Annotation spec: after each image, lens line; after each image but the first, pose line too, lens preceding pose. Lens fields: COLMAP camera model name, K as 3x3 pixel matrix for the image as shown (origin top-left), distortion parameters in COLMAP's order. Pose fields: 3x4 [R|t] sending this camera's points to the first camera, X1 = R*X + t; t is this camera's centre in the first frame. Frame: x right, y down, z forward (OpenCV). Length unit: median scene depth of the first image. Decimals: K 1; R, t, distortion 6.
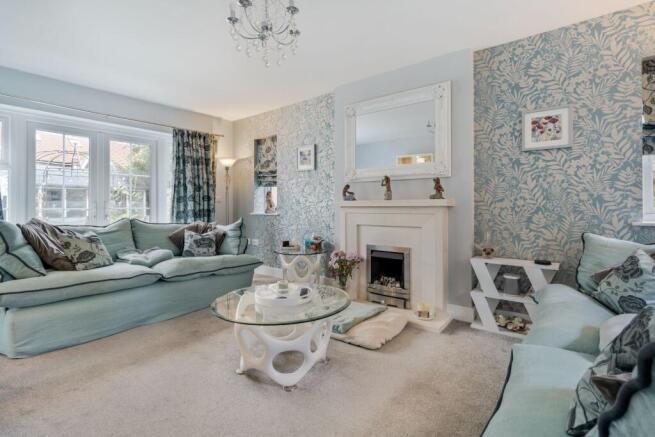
lens RADIAL K [[306.7, 0, 329.6], [0, 306.7, 205.5], [0, 0, 1]] dist [0.003247, 0.001319]
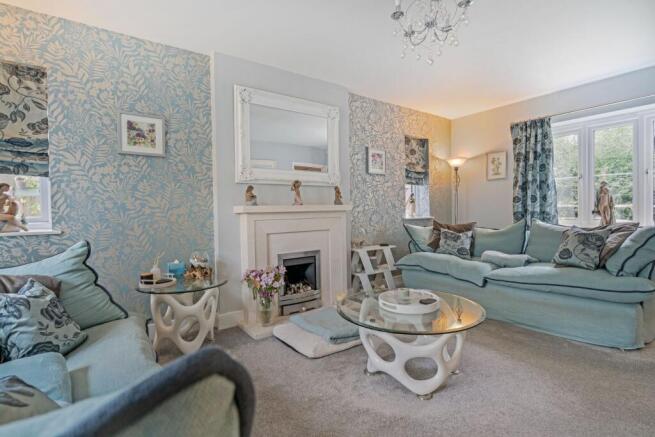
lens RADIAL K [[330.6, 0, 327.5], [0, 330.6, 218.5], [0, 0, 1]] dist [-0.004010, -0.000426]
pose [[0.272905, -0.027641, 0.961644, -0.735049], [0.014754, 0.999590, 0.024544, 0.000175], [-0.961928, 0.007490, 0.273201, 0.568797]]
